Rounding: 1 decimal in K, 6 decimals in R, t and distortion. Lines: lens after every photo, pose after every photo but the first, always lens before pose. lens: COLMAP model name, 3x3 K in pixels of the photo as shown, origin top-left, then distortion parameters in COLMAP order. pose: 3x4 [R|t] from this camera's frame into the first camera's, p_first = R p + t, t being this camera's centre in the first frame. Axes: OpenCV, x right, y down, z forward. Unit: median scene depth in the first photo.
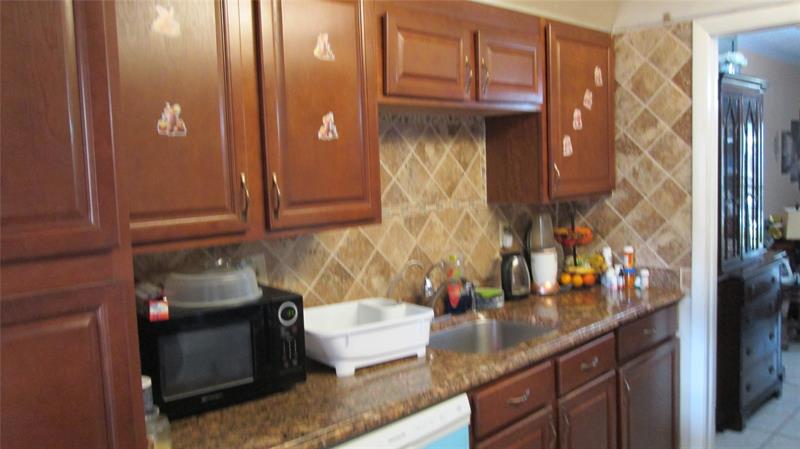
lens RADIAL K [[678.3, 0, 398.6], [0, 678.3, 227.6], [0, 0, 1]] dist [-0.016627, 0.005130]
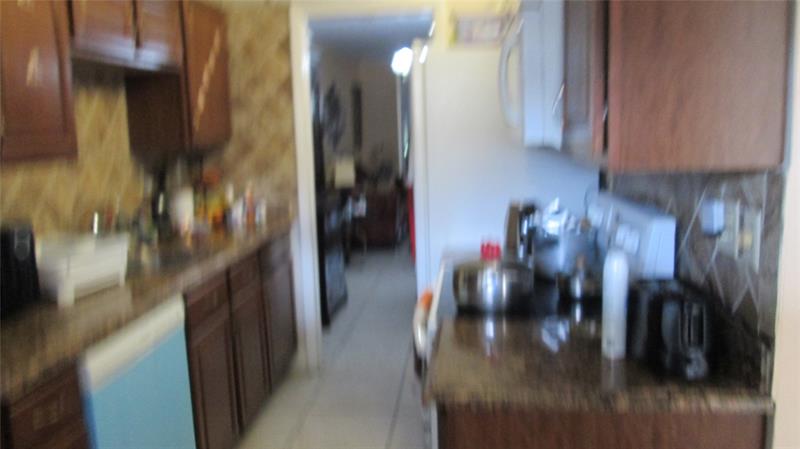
lens RADIAL K [[678.3, 0, 397.1], [0, 678.3, 223.0], [0, 0, 1]] dist [-0.016627, 0.005130]
pose [[0.783237, -0.082754, 0.616192, -0.225275], [0.061080, 0.996550, 0.056197, 0.045863], [-0.618716, -0.006378, 0.785589, -0.127978]]
